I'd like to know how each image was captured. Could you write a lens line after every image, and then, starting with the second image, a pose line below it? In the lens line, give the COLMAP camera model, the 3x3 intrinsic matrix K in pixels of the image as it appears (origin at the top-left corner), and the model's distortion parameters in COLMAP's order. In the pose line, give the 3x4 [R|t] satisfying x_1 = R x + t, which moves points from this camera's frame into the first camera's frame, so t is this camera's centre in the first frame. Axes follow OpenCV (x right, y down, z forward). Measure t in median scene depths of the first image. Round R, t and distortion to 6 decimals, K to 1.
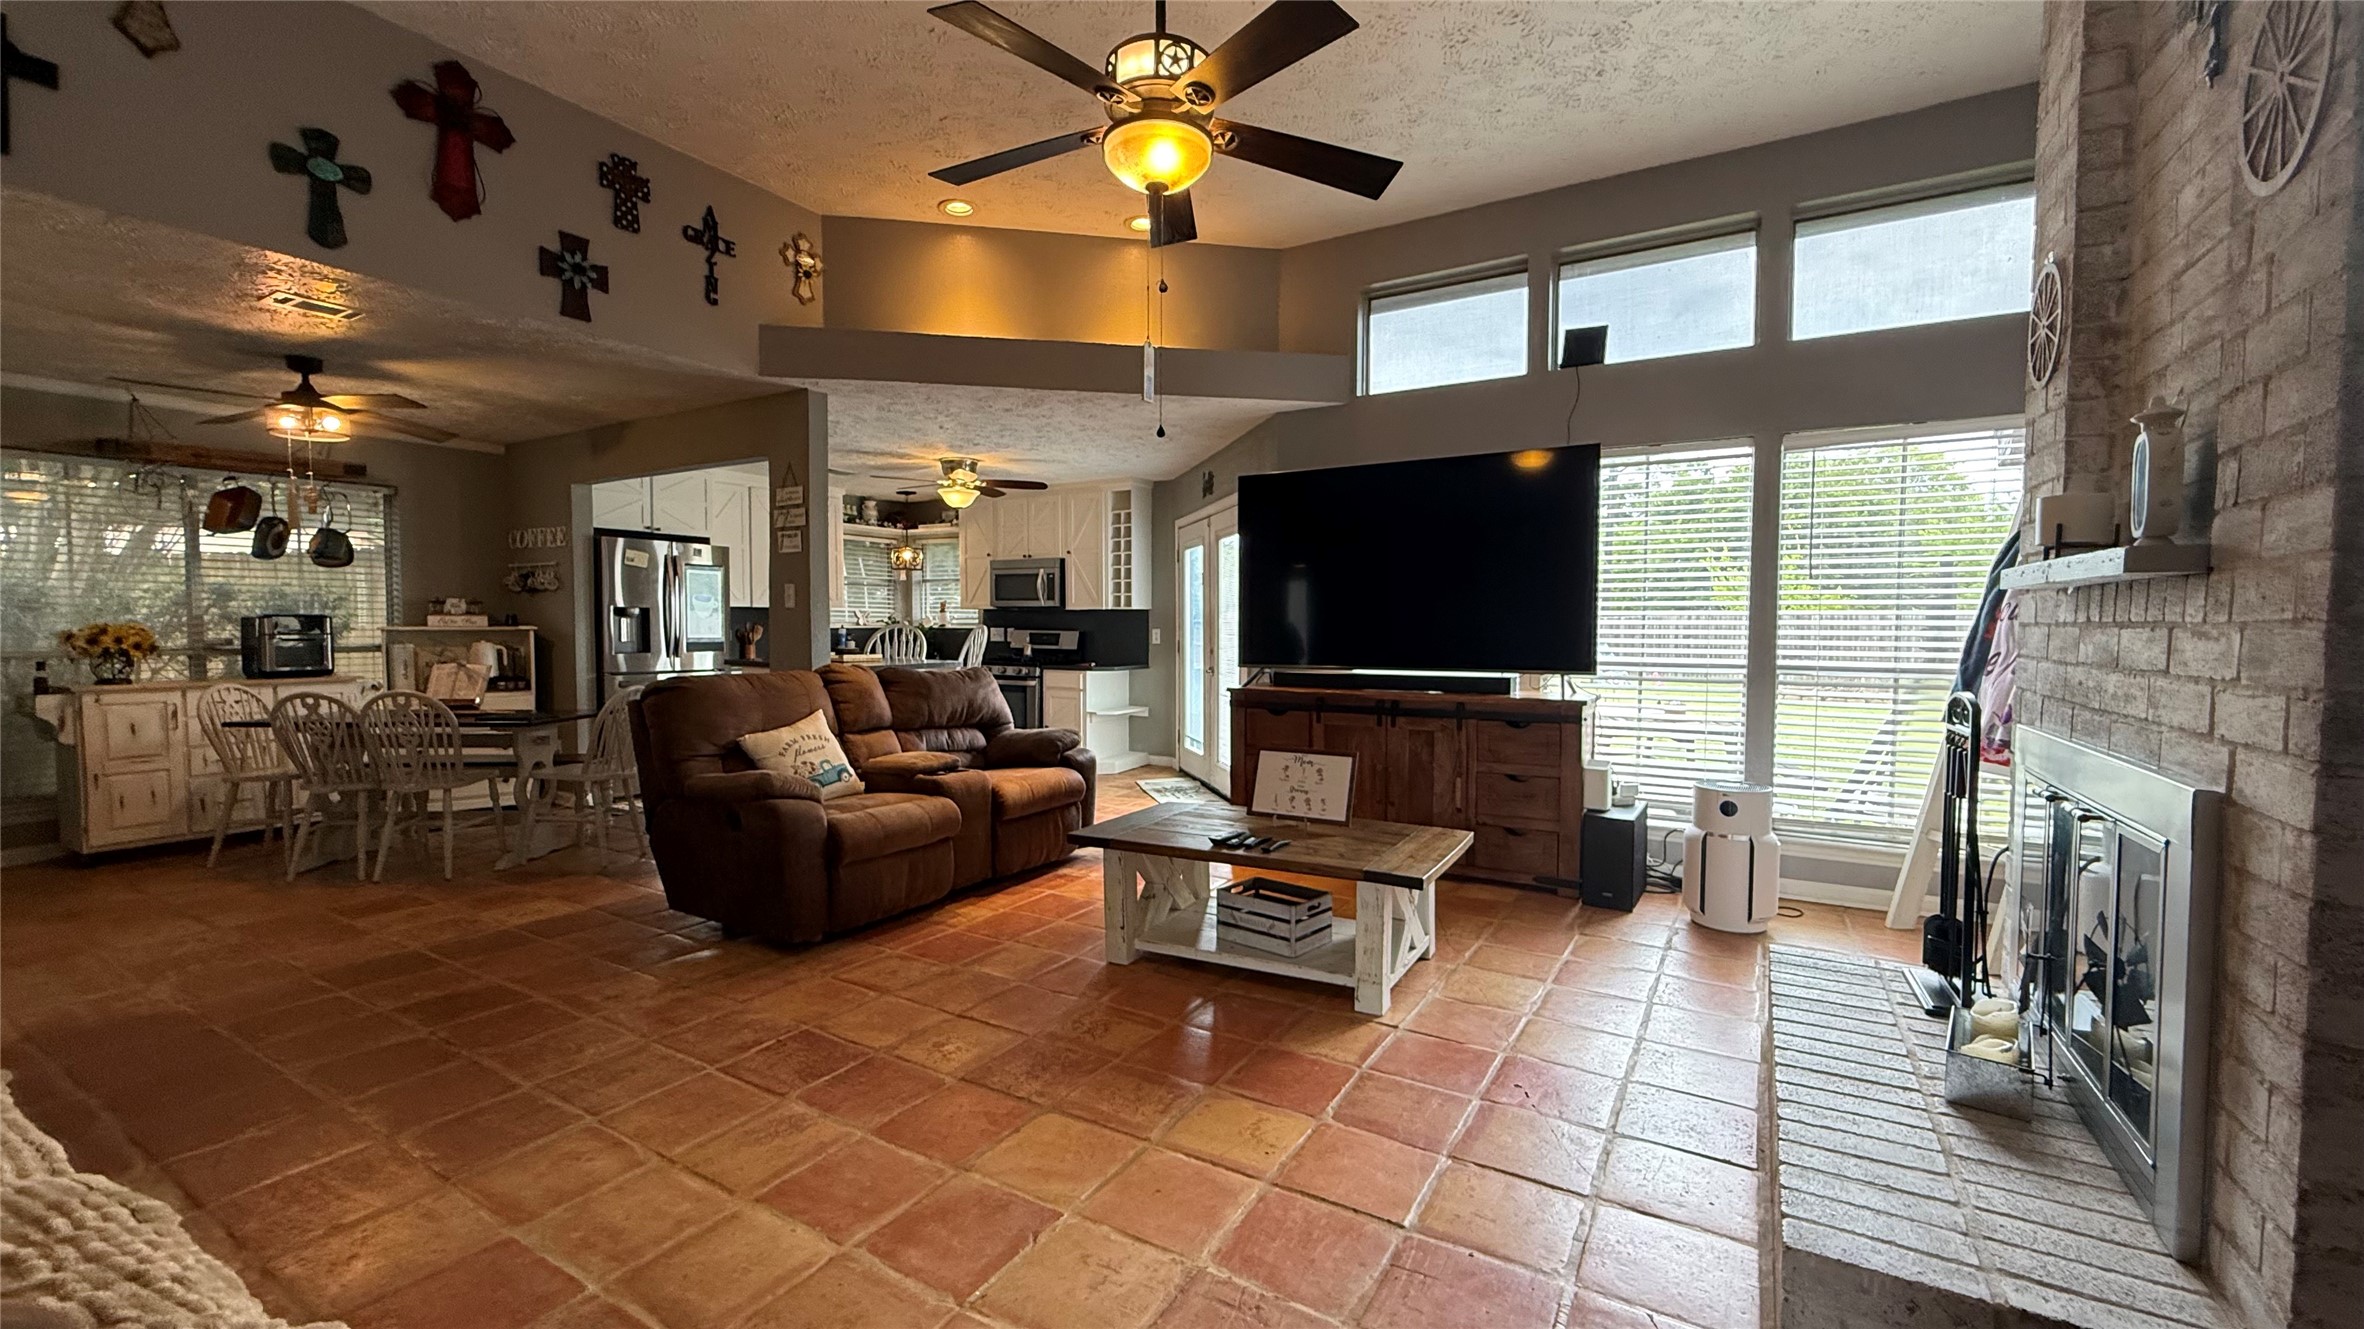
lens RADIAL K [[943.6, 0, 1182.0], [0, 943.6, 664.5], [0, 0, 1]] dist [0.002806, -0.000029]
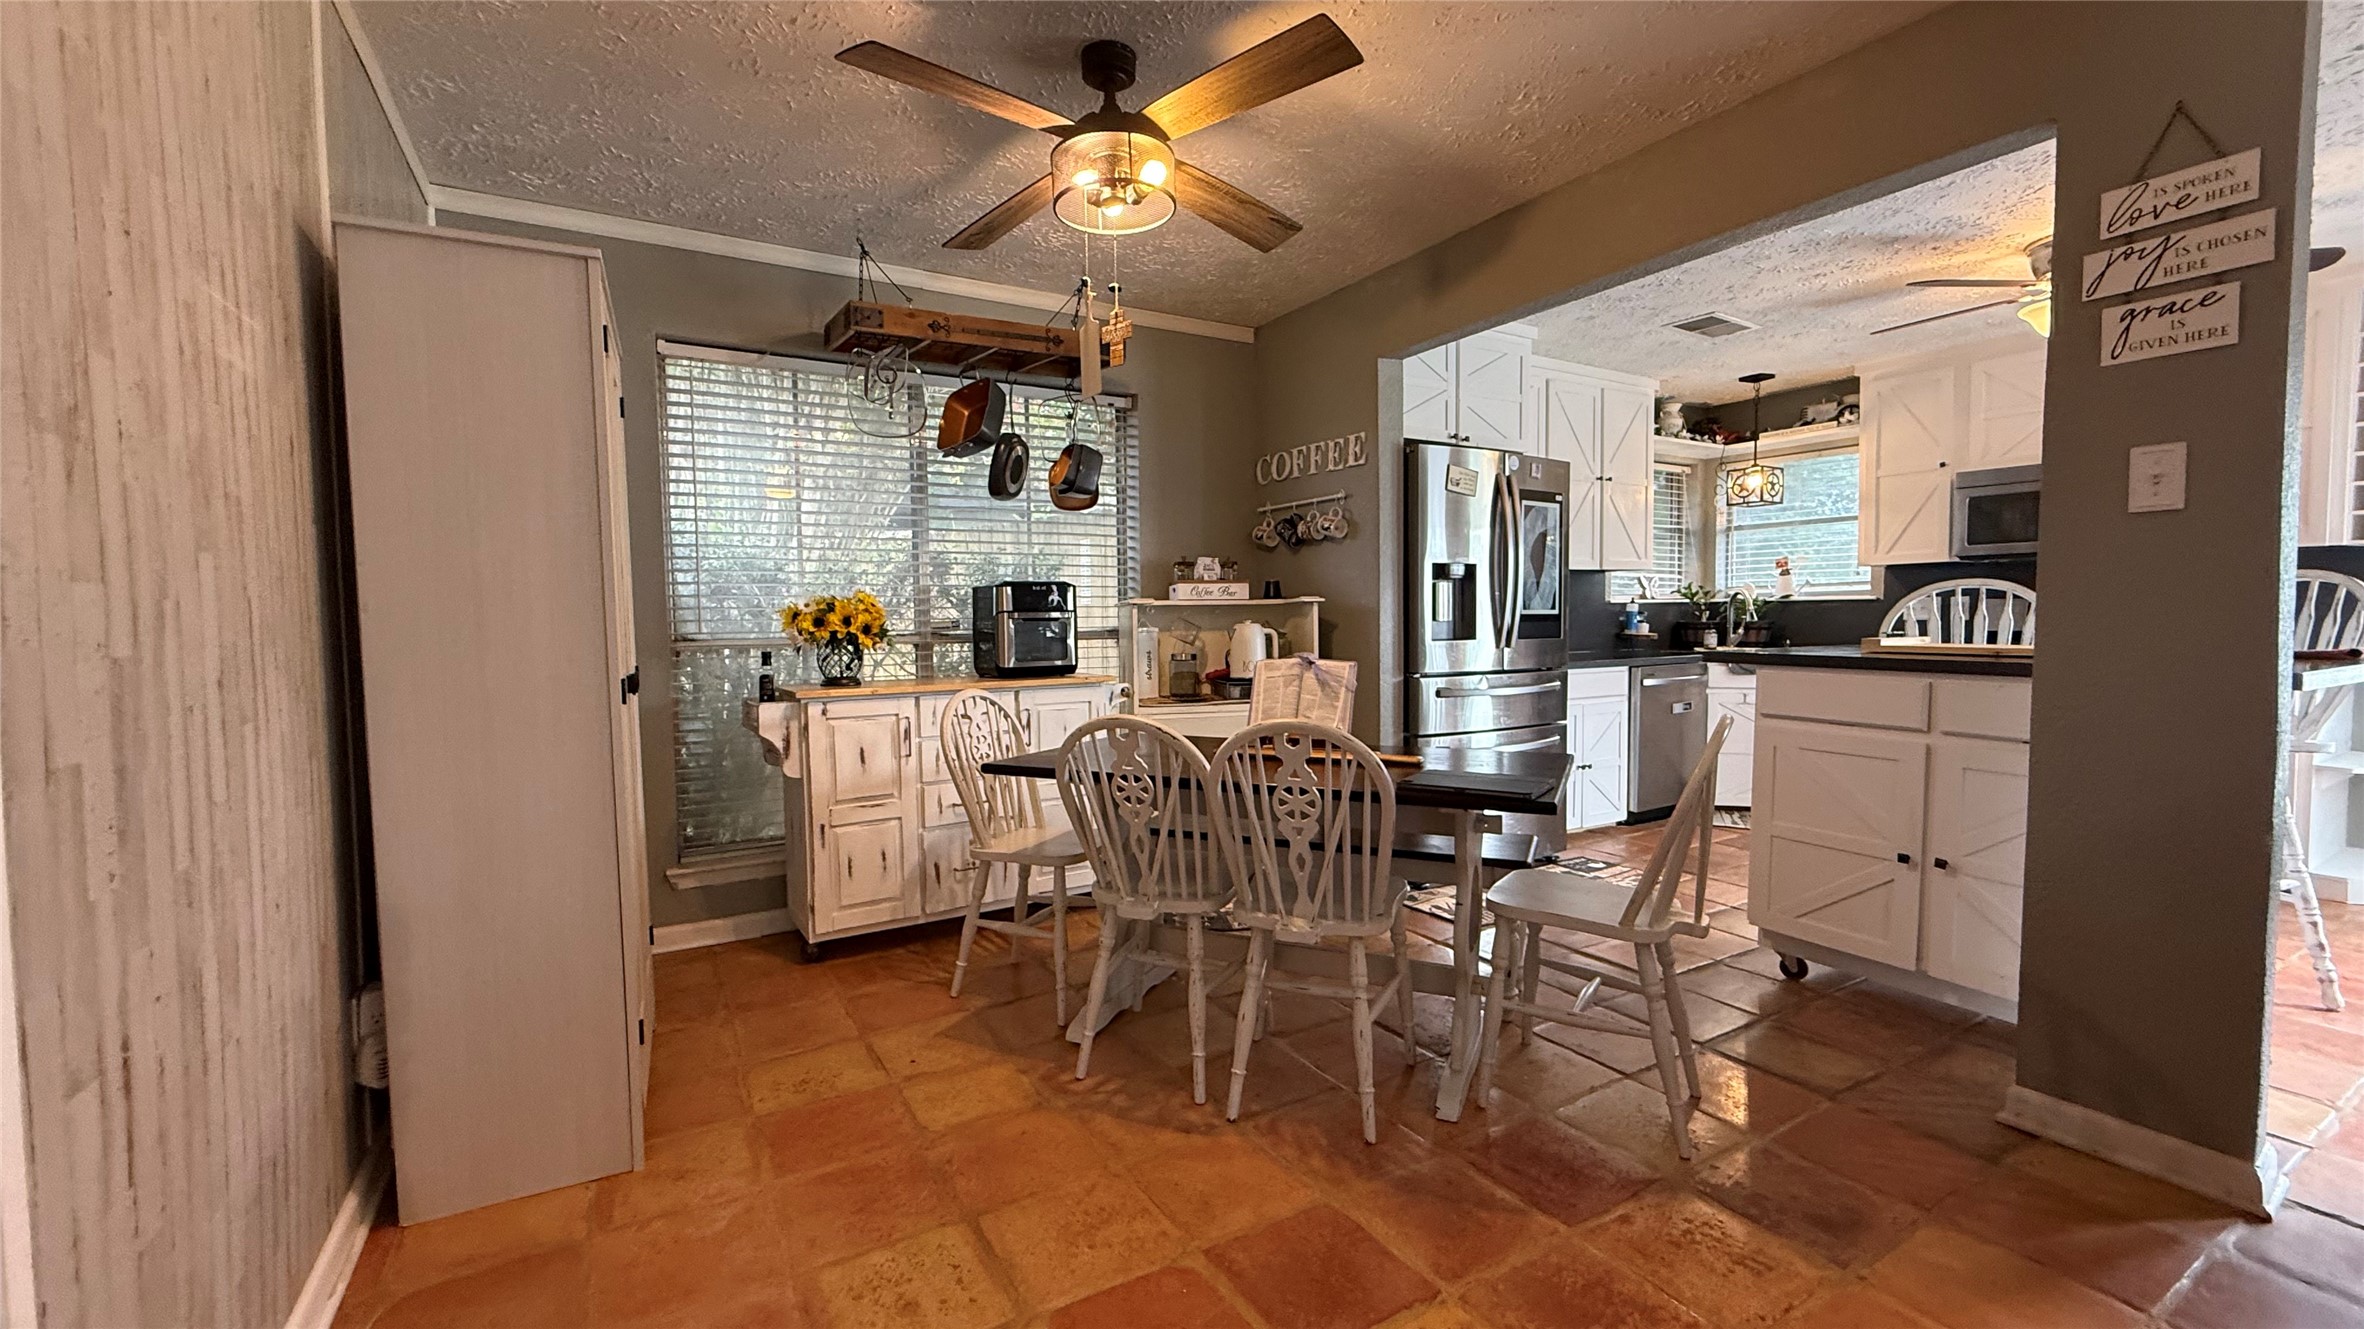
lens RADIAL K [[943.6, 0, 1182.0], [0, 943.6, 664.5], [0, 0, 1]] dist [0.002806, -0.000029]
pose [[0.879936, 0.009837, -0.474990, -0.590012], [-0.005530, 0.999930, 0.010464, -0.002737], [0.475059, -0.006581, 0.879929, 0.518818]]
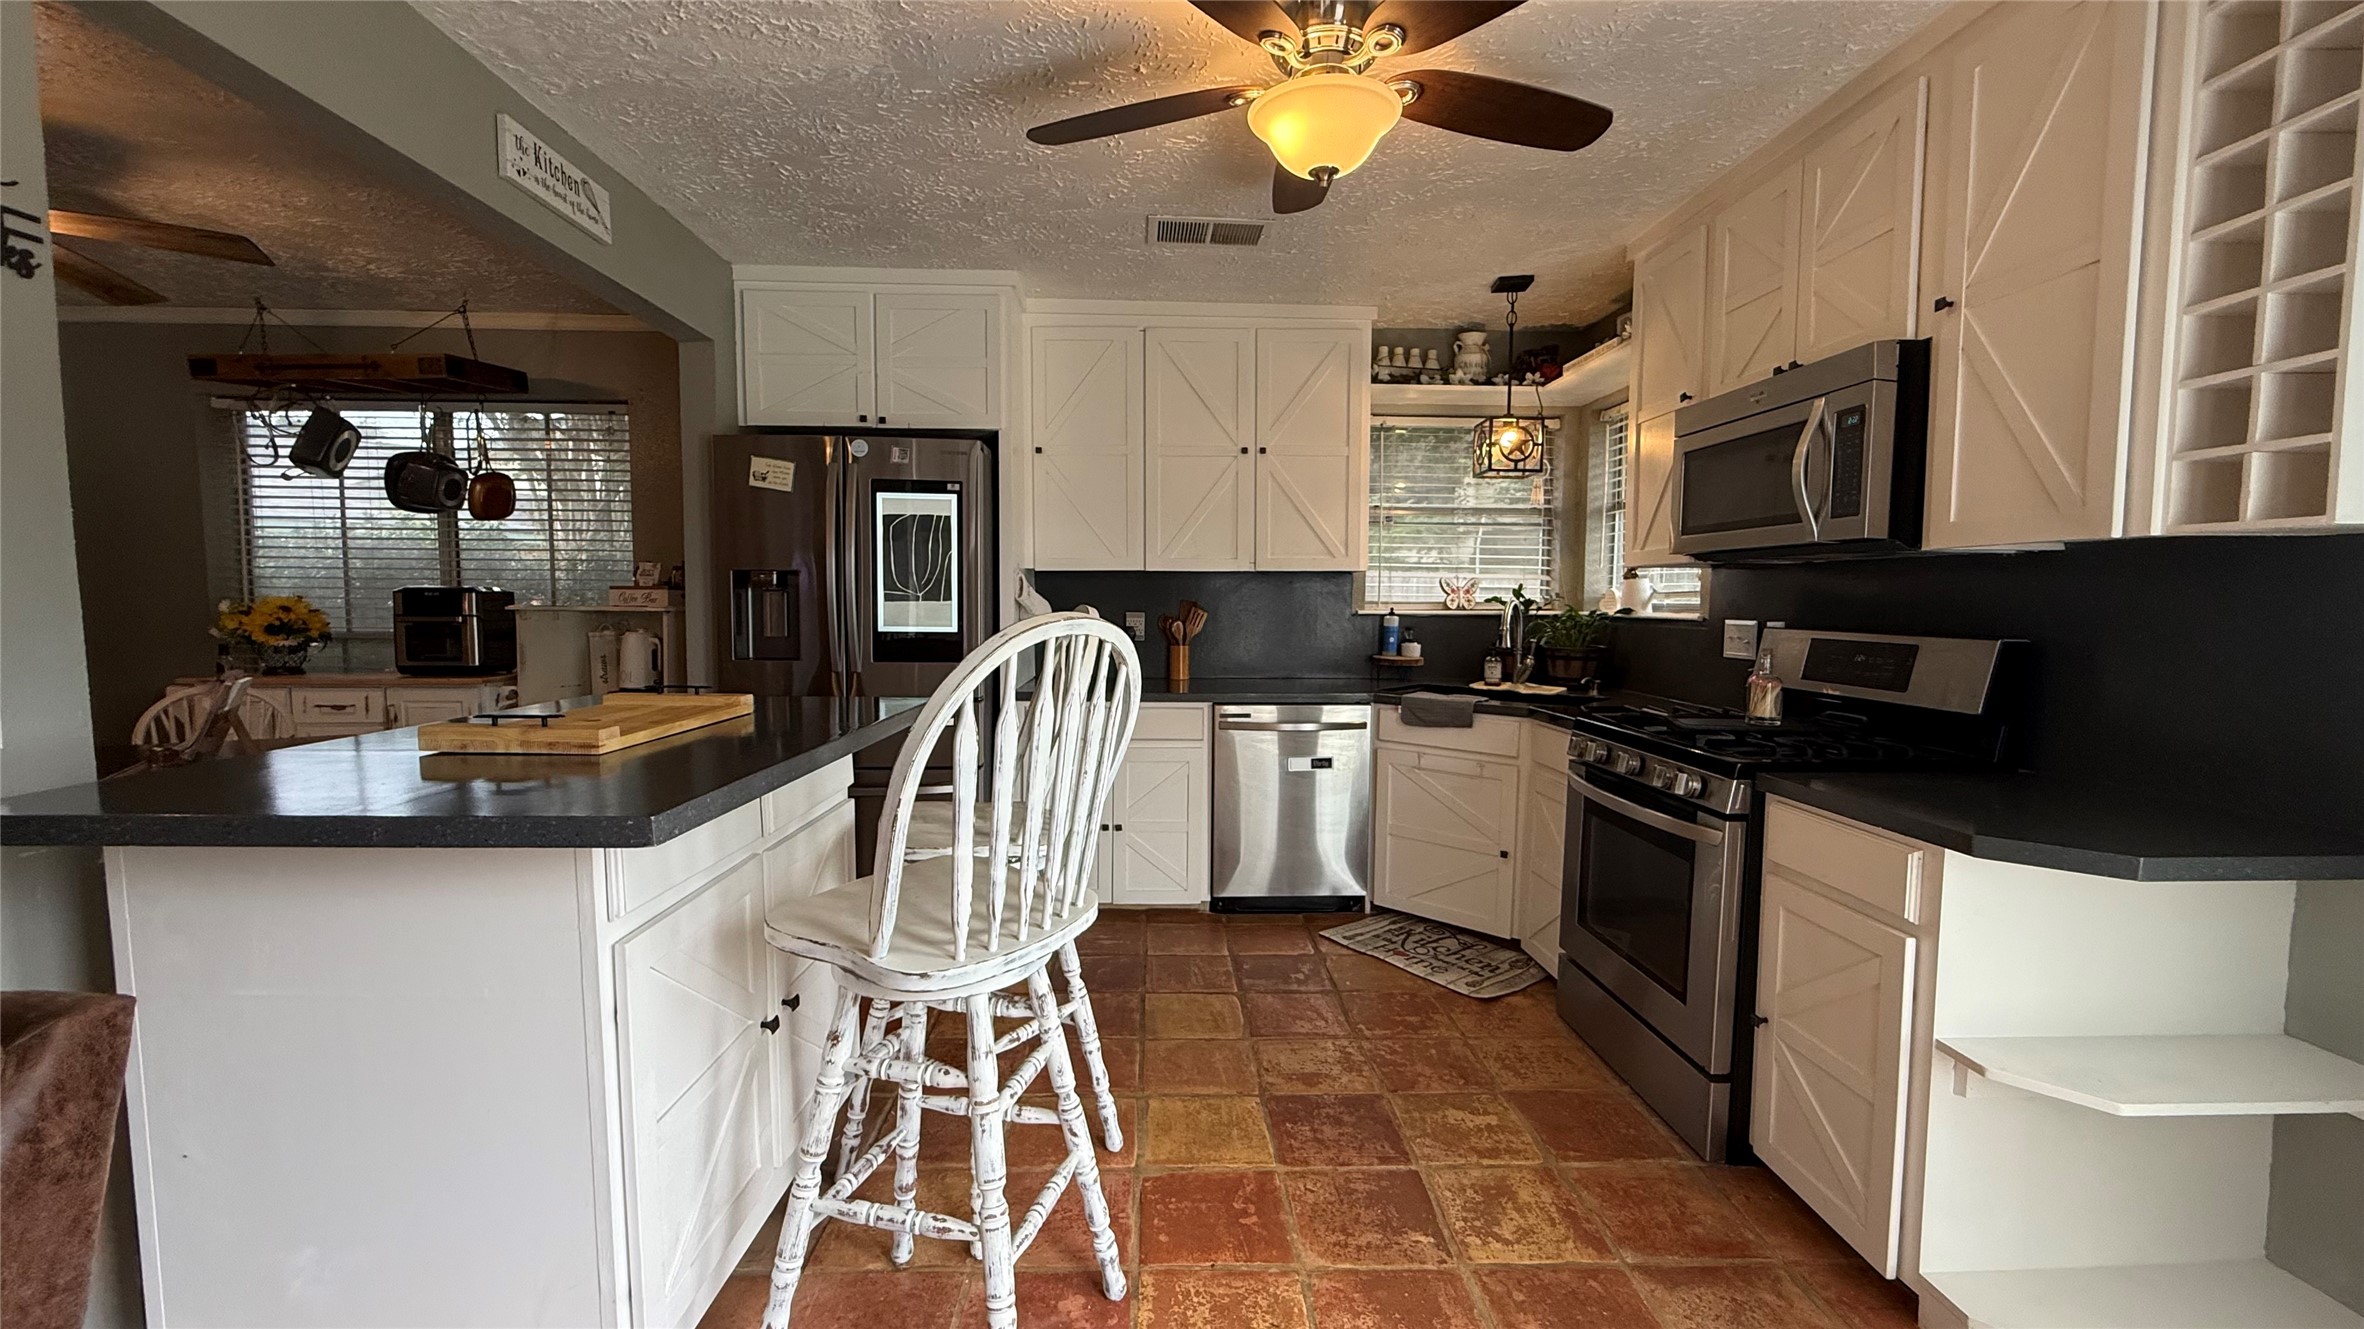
lens RADIAL K [[940.9, 0, 1182.0], [0, 940.9, 664.5], [0, 0, 1]] dist [-0.001163, 0.000024]
pose [[0.537985, 0.057663, -0.840980, -0.034543], [-0.042219, 0.998249, 0.041438, -0.052676], [0.841896, 0.013212, 0.539478, 1.199323]]
